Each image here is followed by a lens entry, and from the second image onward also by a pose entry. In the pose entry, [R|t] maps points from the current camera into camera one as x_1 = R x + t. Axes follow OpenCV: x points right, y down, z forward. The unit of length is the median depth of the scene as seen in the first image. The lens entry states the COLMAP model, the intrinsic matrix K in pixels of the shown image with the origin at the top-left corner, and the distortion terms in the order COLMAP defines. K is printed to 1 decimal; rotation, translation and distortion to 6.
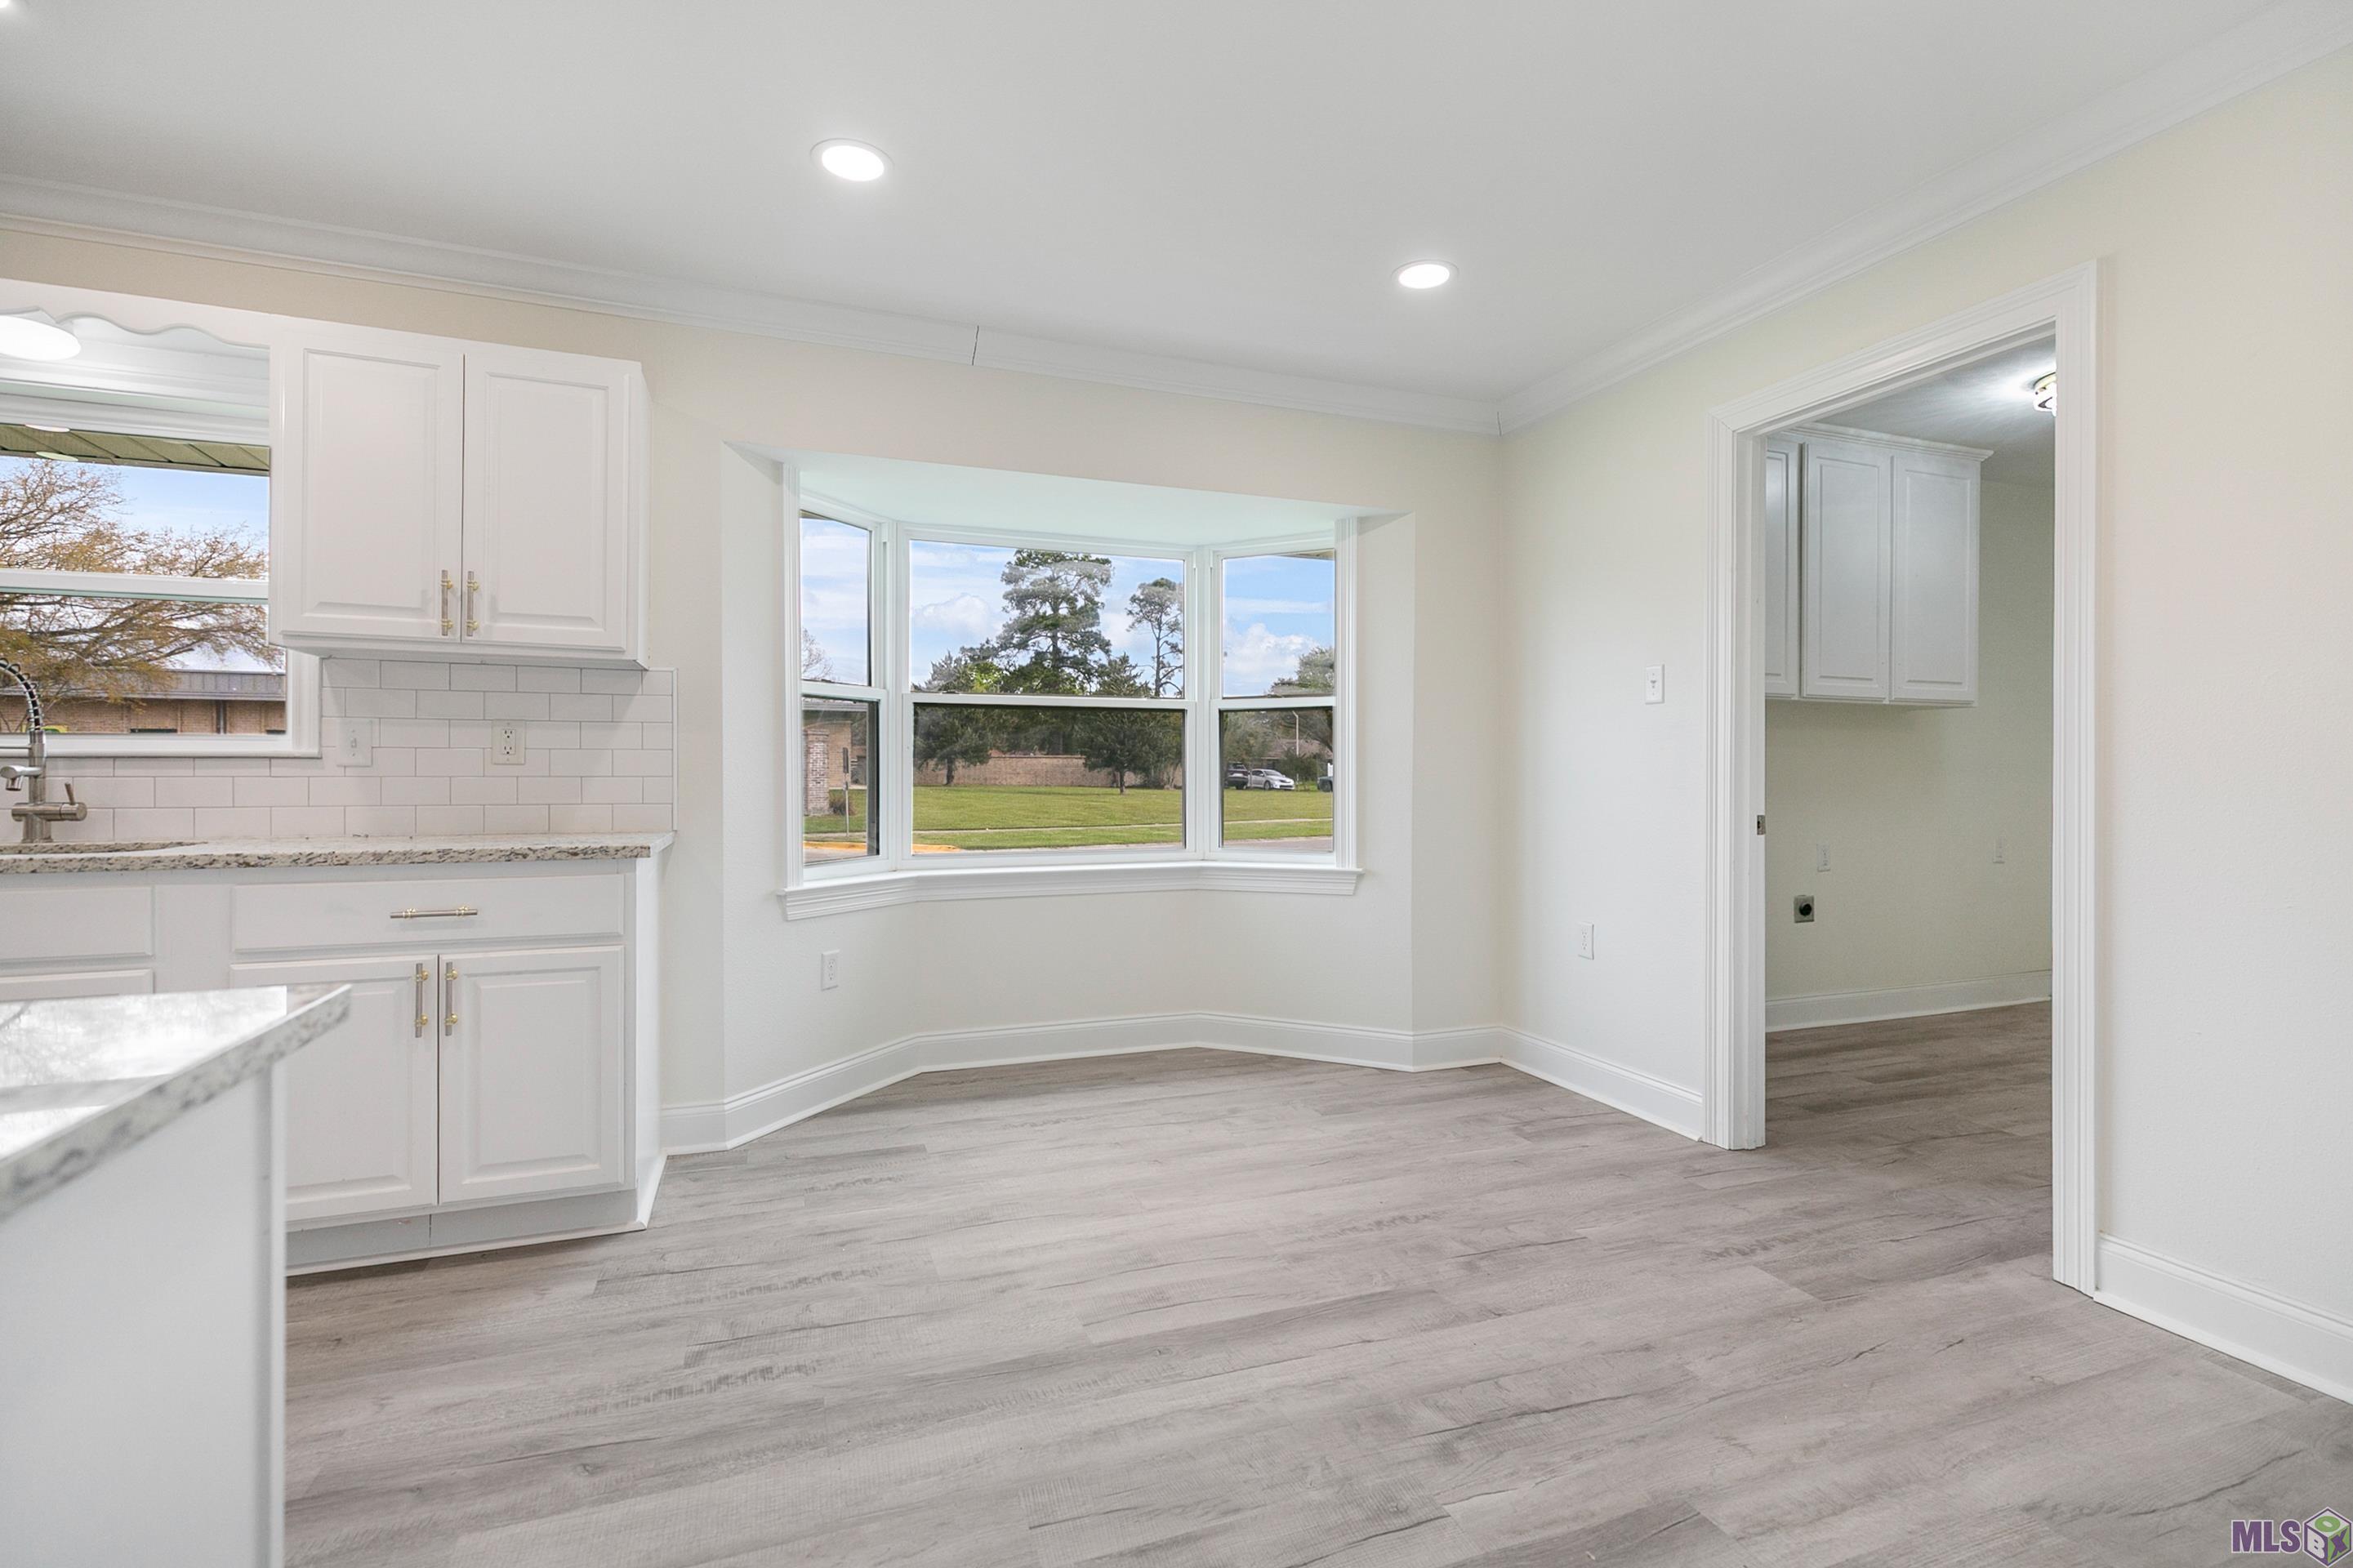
lens RADIAL K [[1077.8, 0, 1173.6], [0, 1077.8, 779.8], [0, 0, 1]] dist [0.007246, -0.000222]
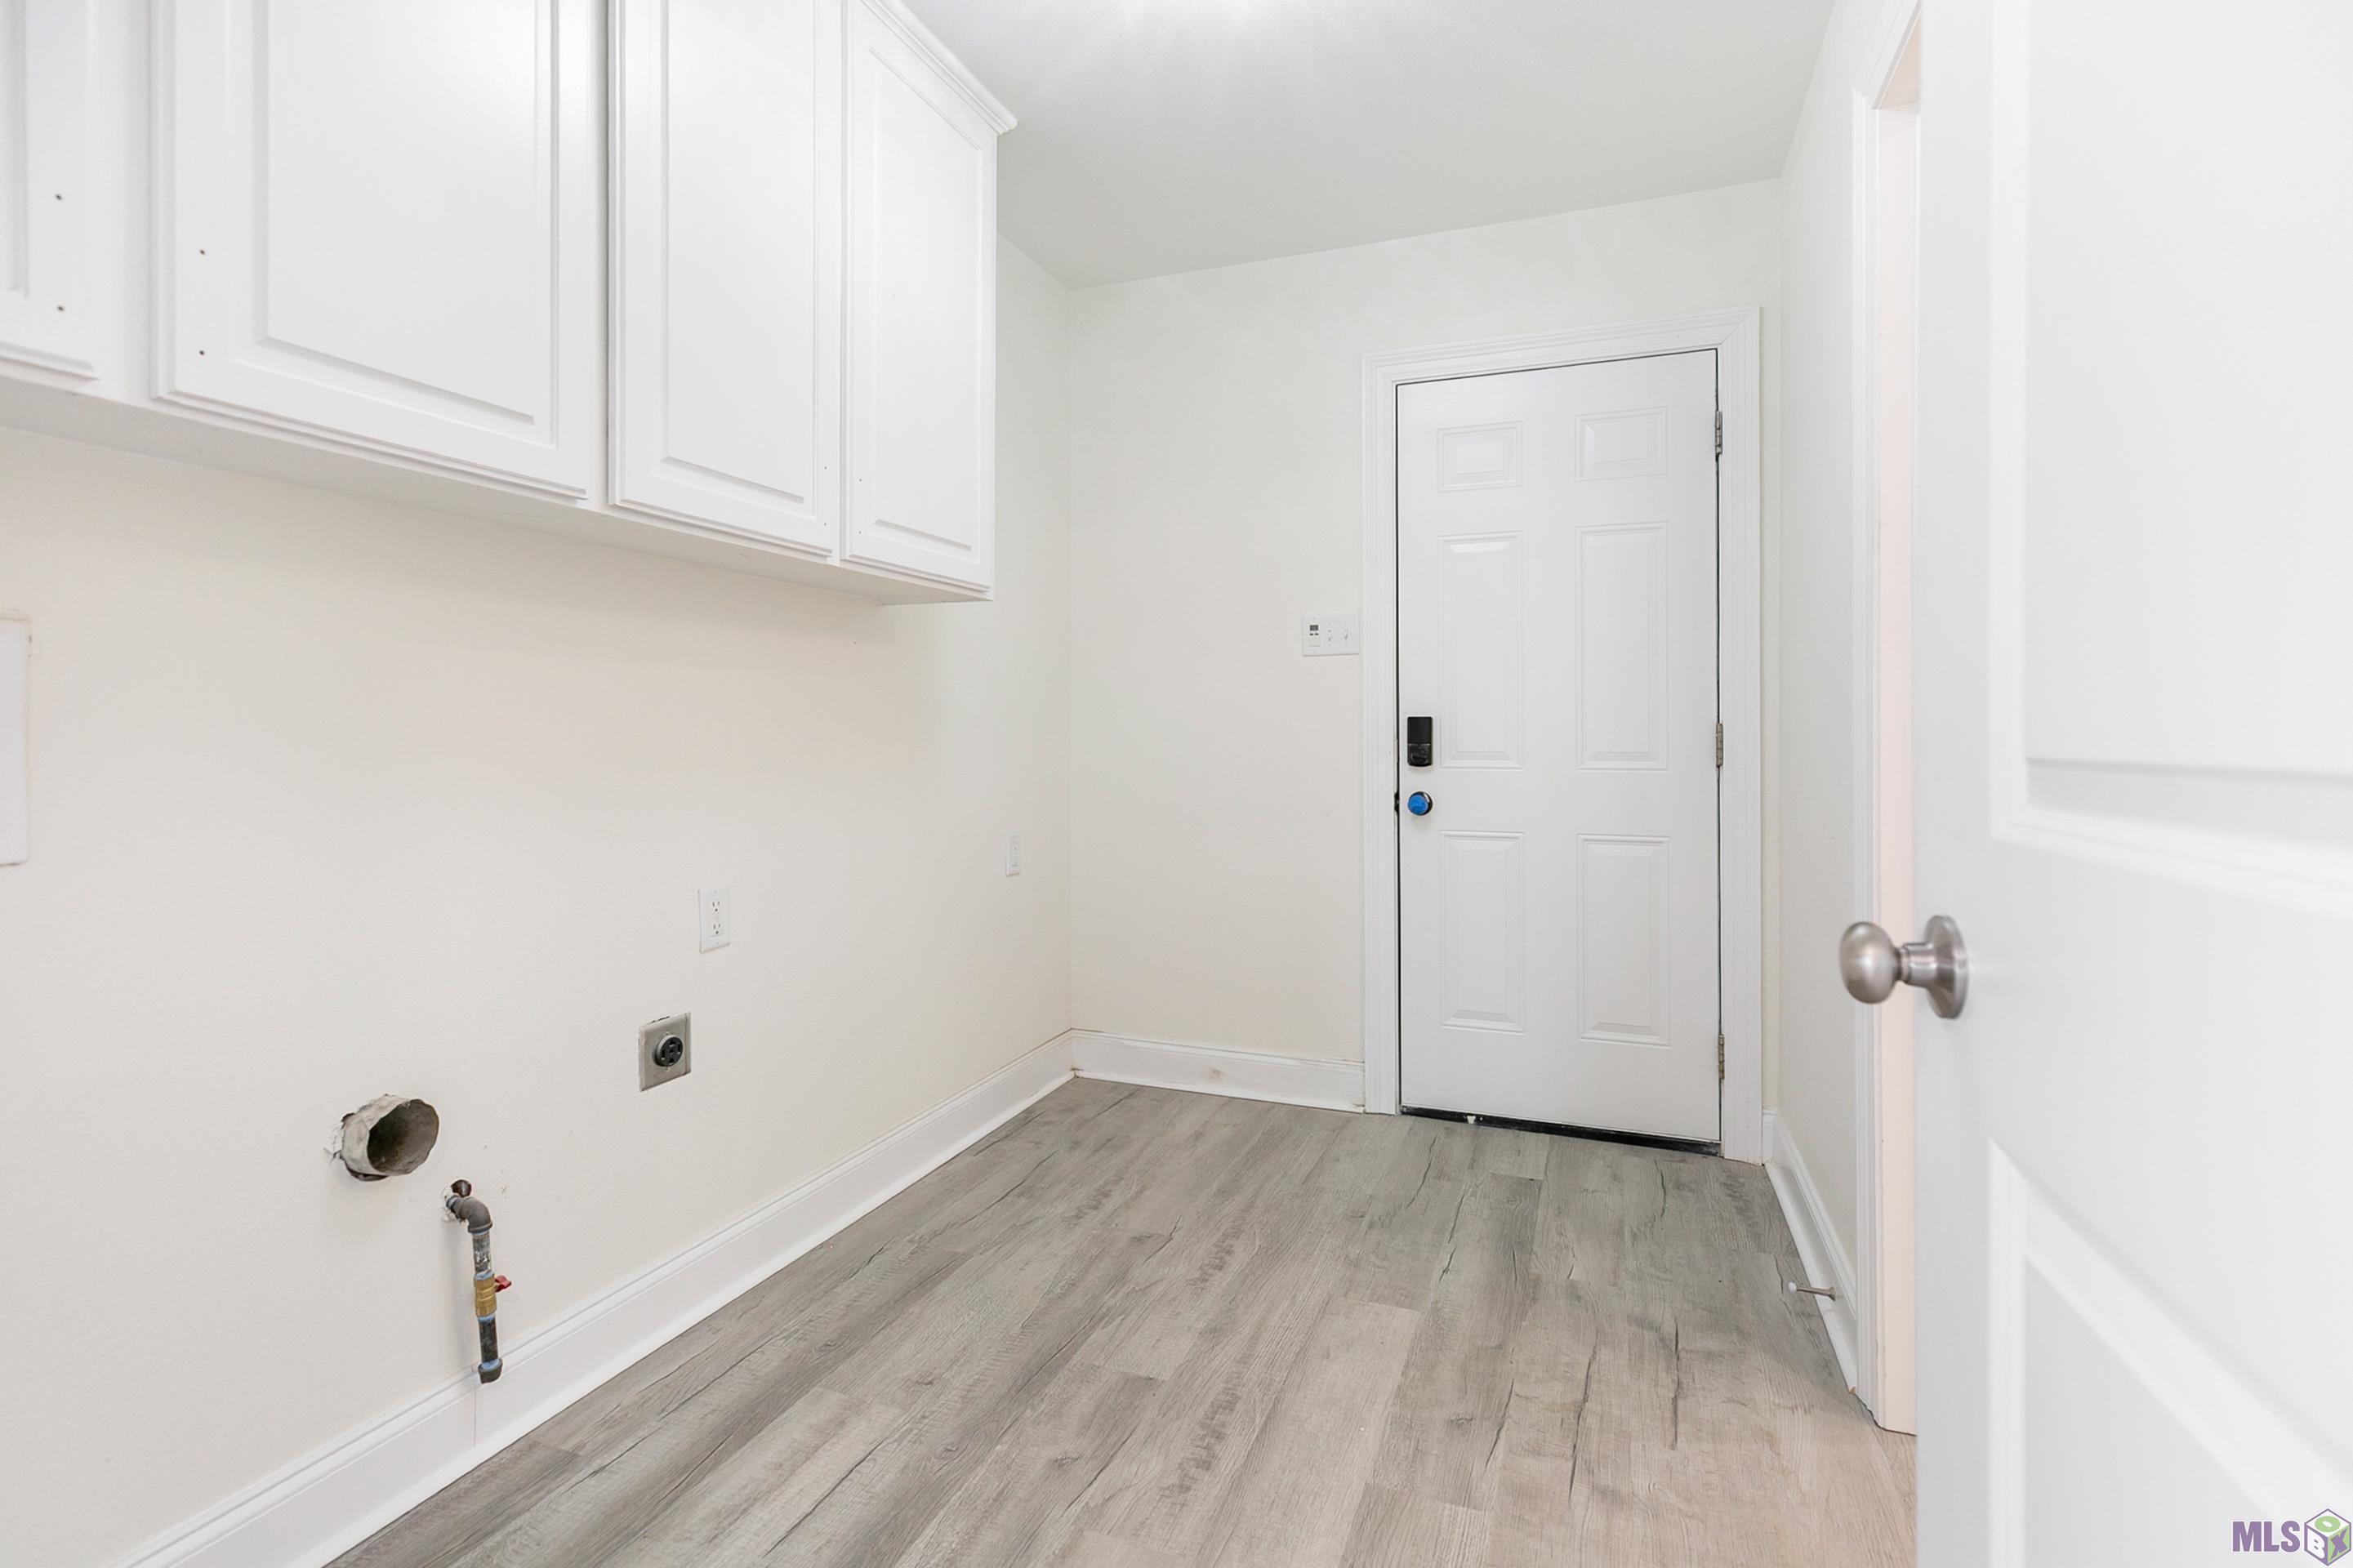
lens RADIAL K [[1077.8, 0, 1168.5], [0, 1077.8, 731.5], [0, 0, 1]] dist [0.007246, -0.000222]
pose [[0.671427, -0.000945, 0.741070, 0.413158], [0.001830, 0.999998, -0.000383, -0.002498], [-0.741069, 0.001614, 0.671427, 0.588621]]
